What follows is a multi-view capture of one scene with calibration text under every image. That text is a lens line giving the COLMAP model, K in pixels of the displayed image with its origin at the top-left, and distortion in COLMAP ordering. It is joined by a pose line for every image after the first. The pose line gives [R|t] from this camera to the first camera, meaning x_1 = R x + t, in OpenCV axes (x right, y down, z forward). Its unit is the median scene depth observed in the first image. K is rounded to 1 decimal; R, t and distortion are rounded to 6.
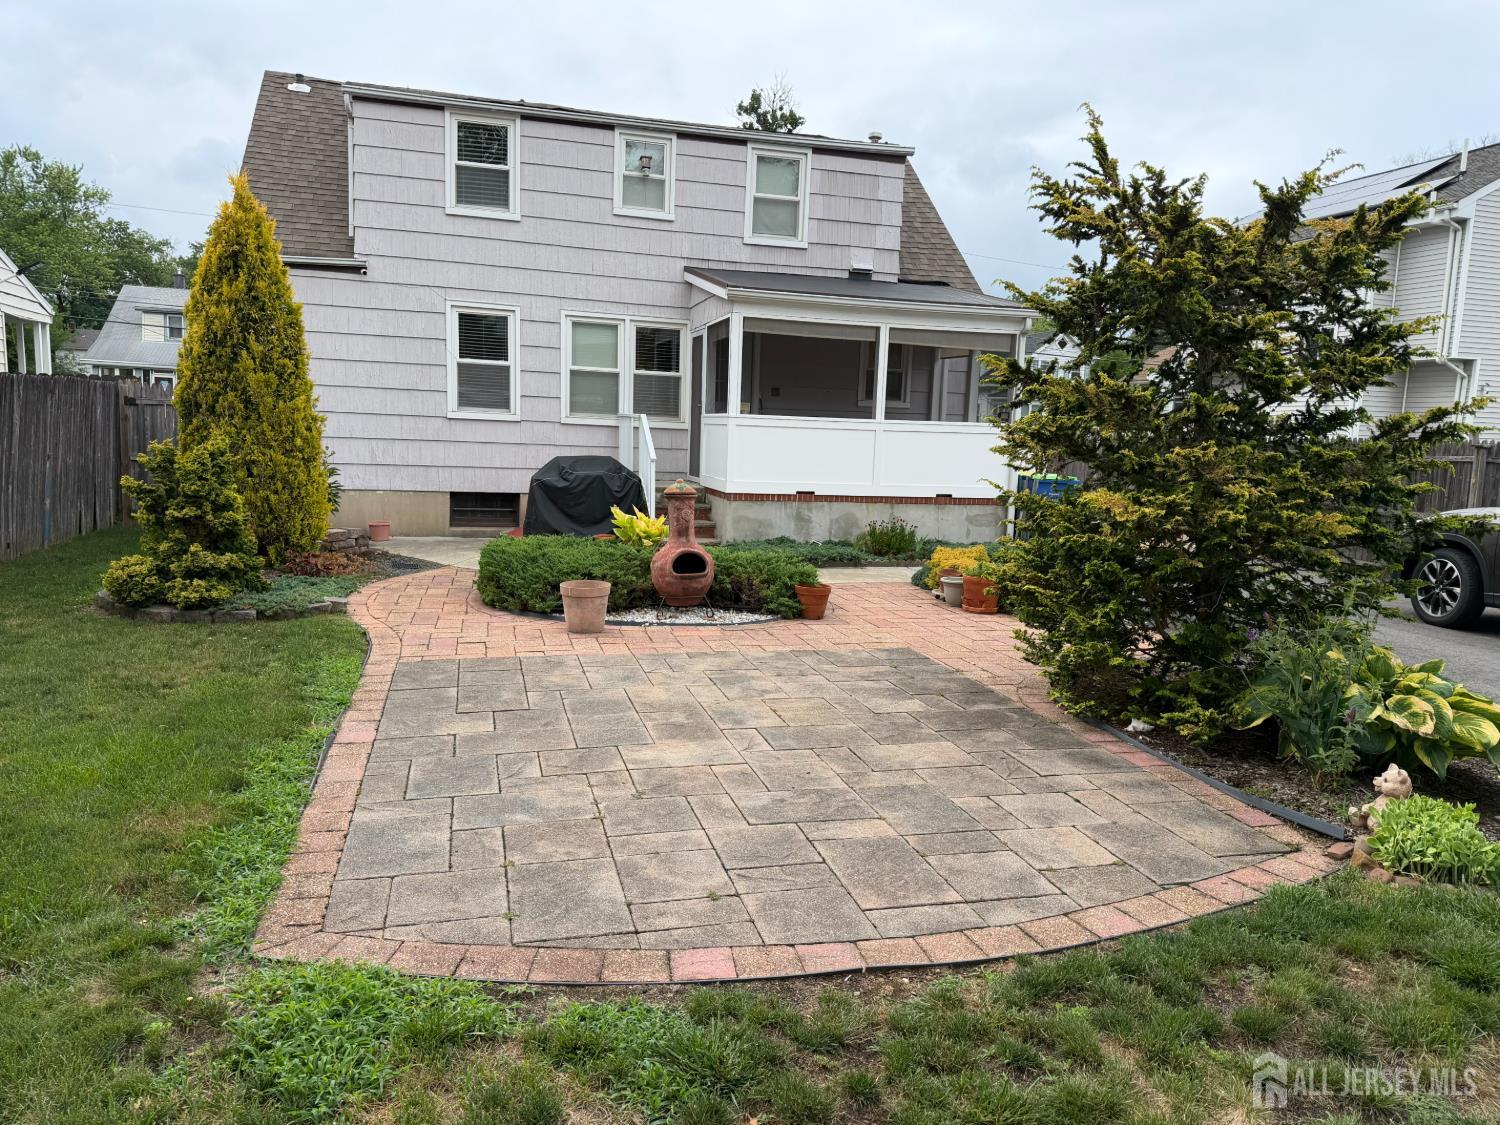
lens RADIAL K [[1061.3, 0, 751.2], [0, 1061.3, 561.1], [0, 0, 1]] dist [0.063787, -0.079976]
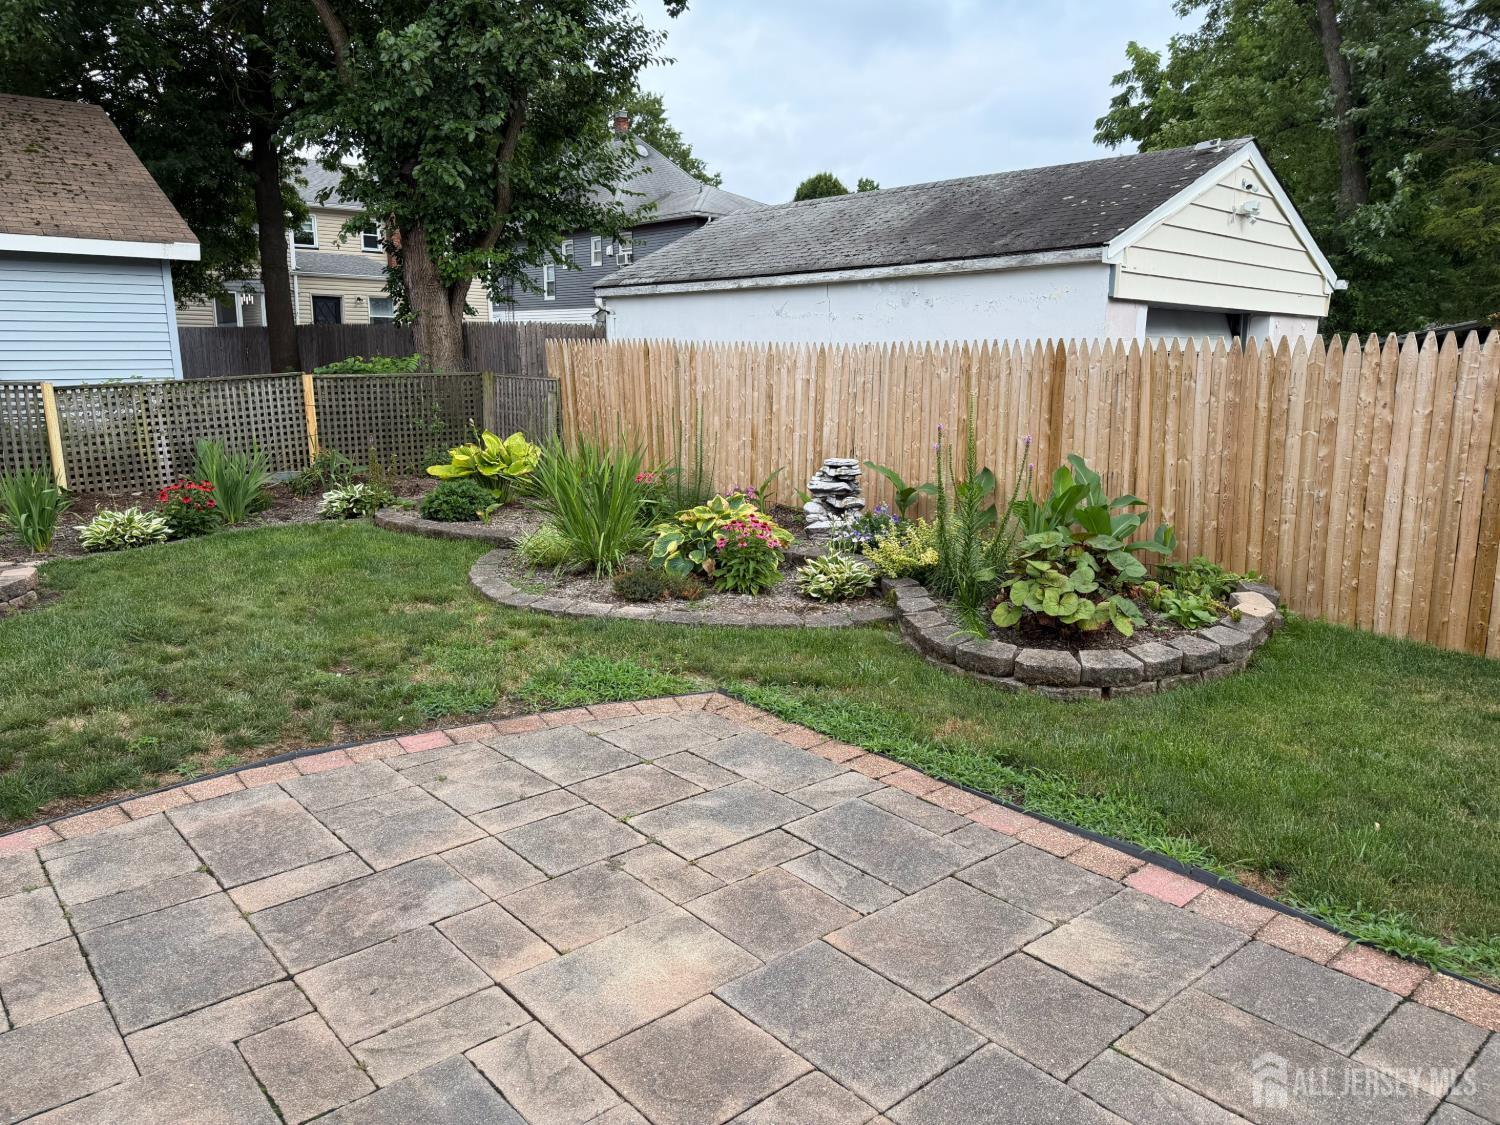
lens RADIAL K [[1061.3, 0, 759.1], [0, 1061.3, 570.6], [0, 0, 1]] dist [0.063787, -0.079976]
pose [[-0.896020, 0.047918, -0.441419, 0.132956], [-0.091674, 0.952774, 0.289514, -0.215739], [0.434446, 0.299877, -0.849312, 1.818174]]
